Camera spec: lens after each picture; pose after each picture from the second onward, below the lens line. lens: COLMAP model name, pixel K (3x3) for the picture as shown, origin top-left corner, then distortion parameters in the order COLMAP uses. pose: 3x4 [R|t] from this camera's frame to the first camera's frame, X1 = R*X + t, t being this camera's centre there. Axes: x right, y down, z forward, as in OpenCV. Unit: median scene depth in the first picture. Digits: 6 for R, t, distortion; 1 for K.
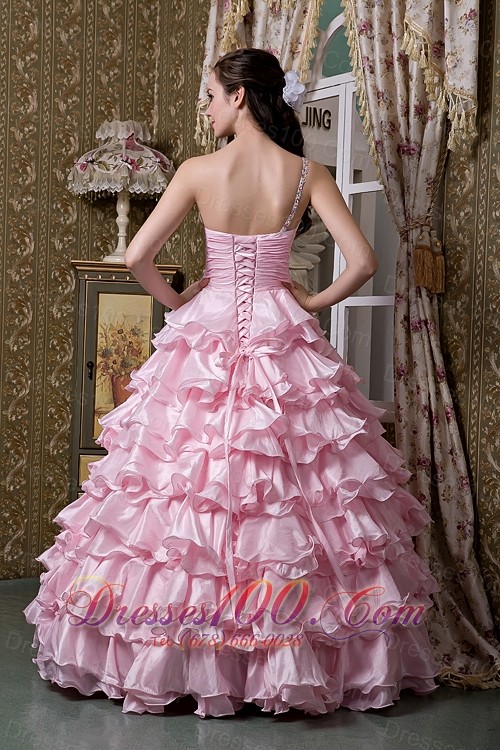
lens RADIAL K [[1335.3, 0, 250.0], [0, 1335.3, 375.0], [0, 0, 1]] dist [0.071392, 0.041969]
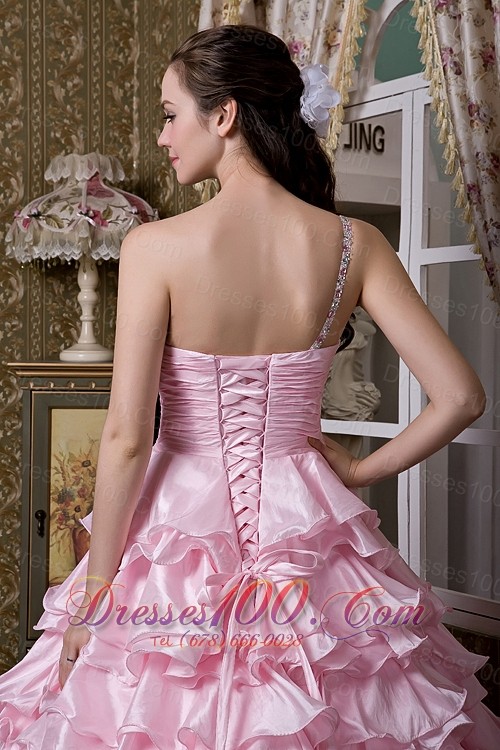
lens RADIAL K [[1353.9, 0, 250.0], [0, 1353.9, 375.0], [0, 0, 1]] dist [0.086196, 0.052331]
pose [[0.999213, -0.023981, -0.031594, 0.010026], [0.023905, 0.999710, -0.002789, -0.073910], [0.031652, 0.002032, 0.999497, 0.313939]]
